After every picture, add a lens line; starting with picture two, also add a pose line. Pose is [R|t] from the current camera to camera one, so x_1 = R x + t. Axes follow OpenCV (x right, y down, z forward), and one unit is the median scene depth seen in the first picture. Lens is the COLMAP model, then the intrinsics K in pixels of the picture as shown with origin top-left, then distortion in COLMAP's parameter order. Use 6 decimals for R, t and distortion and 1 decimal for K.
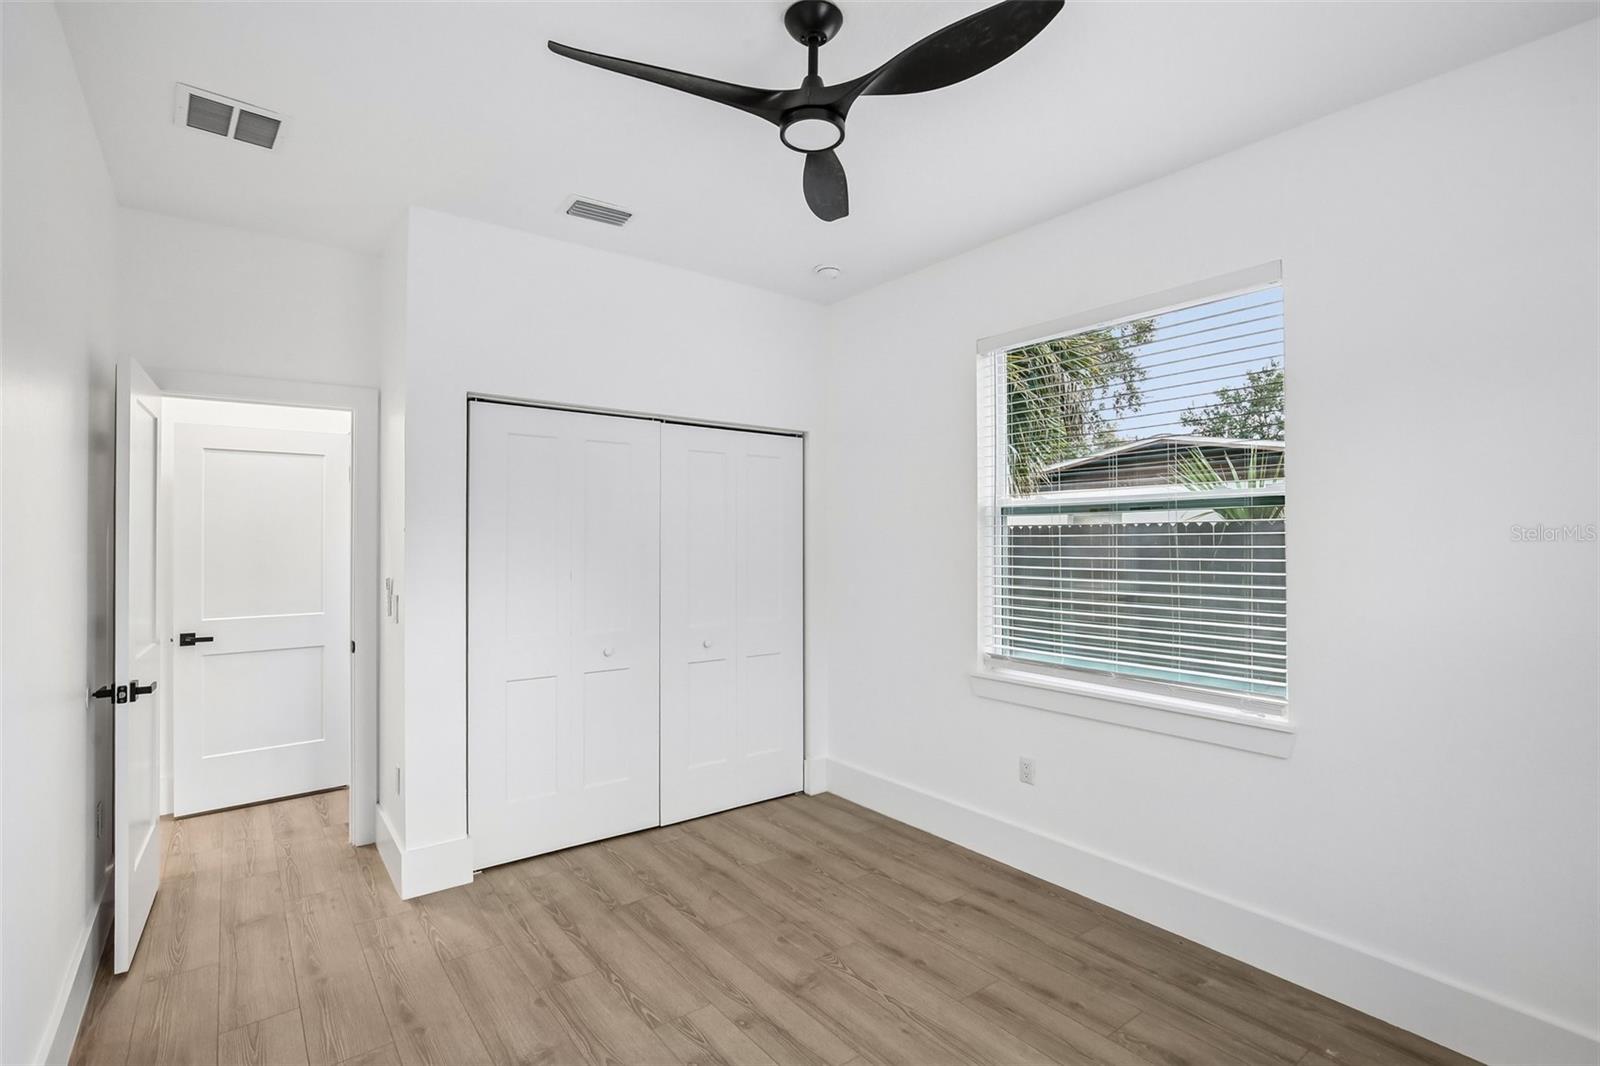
lens RADIAL K [[749.5, 0, 777.4], [0, 749.5, 531.5], [0, 0, 1]] dist [-0.002382, -0.000028]
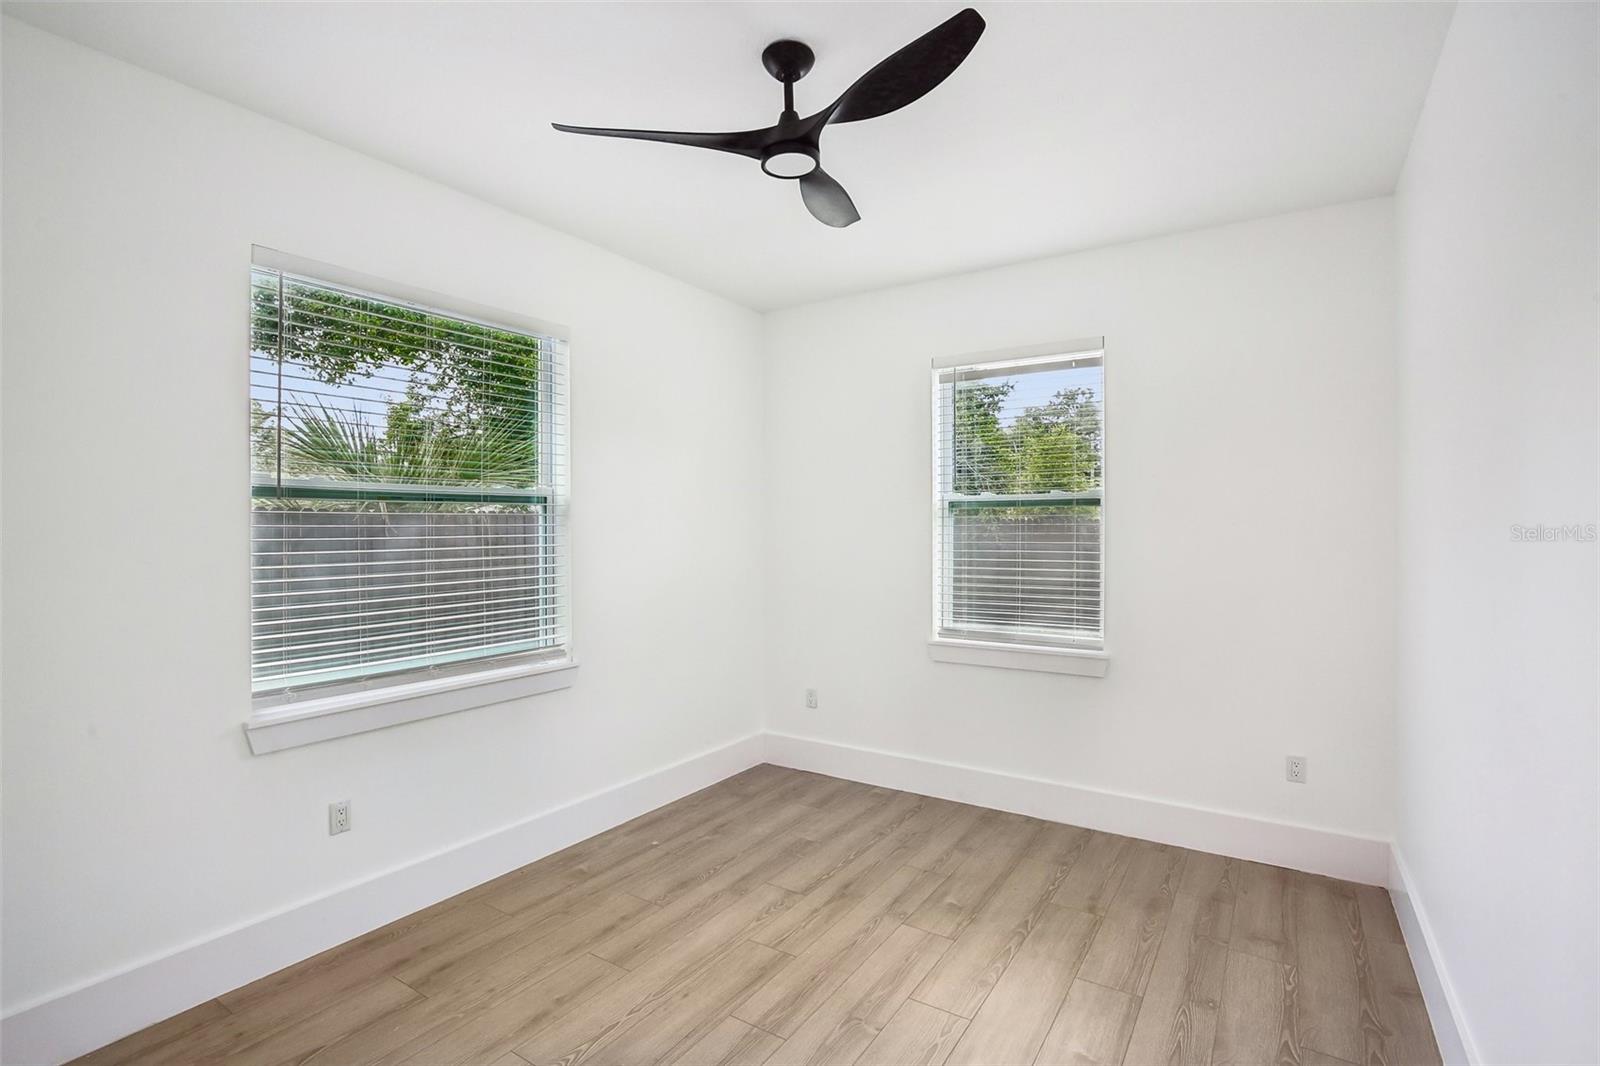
lens RADIAL K [[746.6, 0, 790.4], [0, 746.6, 511.9], [0, 0, 1]] dist [-0.001794, 0.000183]
pose [[-0.311589, 0.025288, 0.949880, -0.772889], [-0.003191, 0.999612, -0.027659, 0.014470], [-0.950212, -0.011650, -0.311388, 1.039575]]
